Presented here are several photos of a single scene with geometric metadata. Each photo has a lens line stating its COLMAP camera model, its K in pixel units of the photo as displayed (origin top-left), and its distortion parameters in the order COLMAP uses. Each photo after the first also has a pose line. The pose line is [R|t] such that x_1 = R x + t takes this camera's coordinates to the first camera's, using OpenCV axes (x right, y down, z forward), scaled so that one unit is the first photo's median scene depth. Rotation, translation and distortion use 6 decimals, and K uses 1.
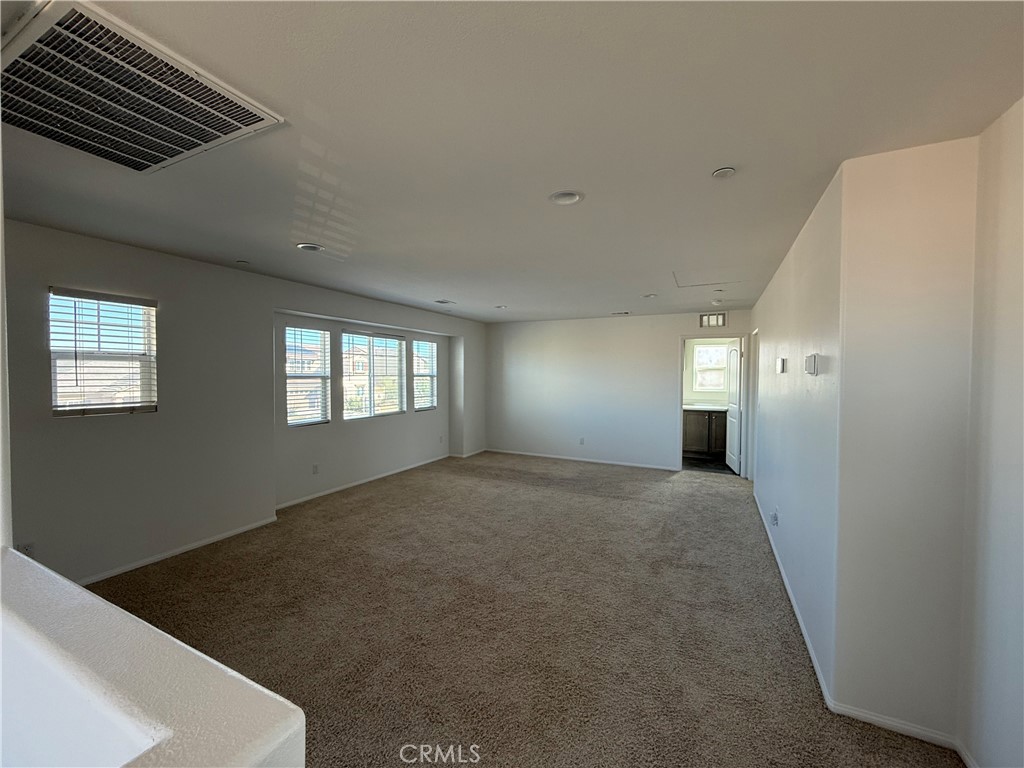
lens RADIAL K [[408.7, 0, 512.2], [0, 408.7, 384.2], [0, 0, 1]] dist [0.000760, 0.000149]
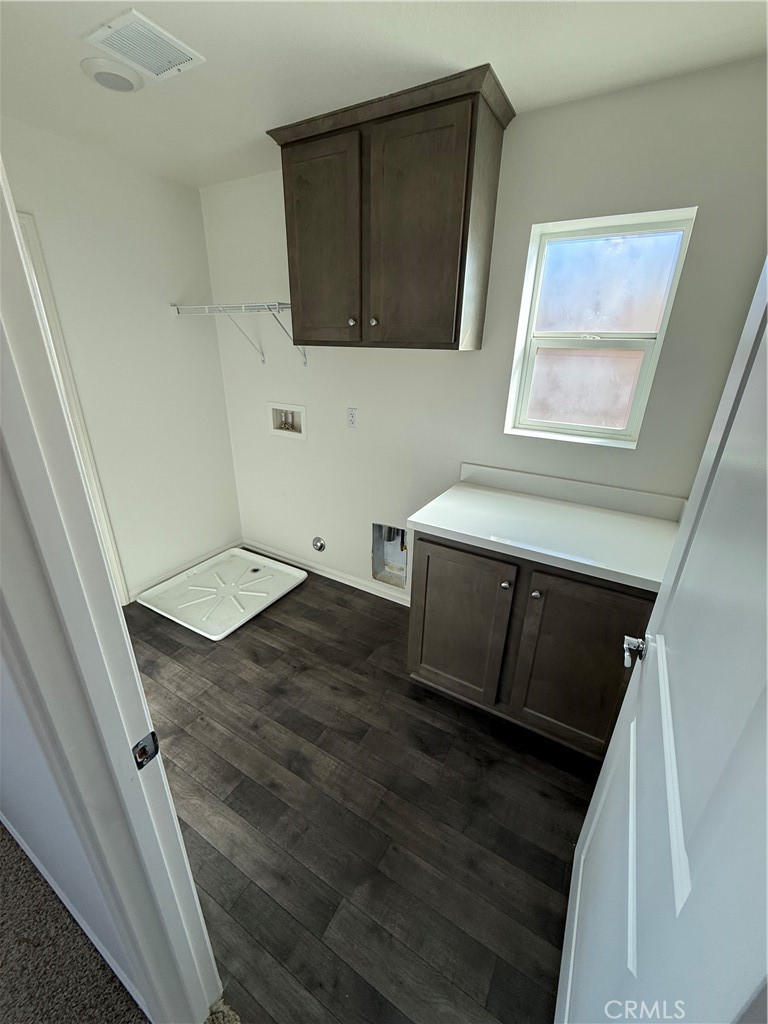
lens RADIAL K [[408.7, 0, 381.4], [0, 408.7, 510.0], [0, 0, 1]] dist [0.000760, 0.000149]
pose [[0.997247, 0.044070, -0.059634, 0.384697], [-0.019938, 0.933974, 0.356784, -0.029172], [0.071420, -0.354613, 0.932281, 0.737661]]
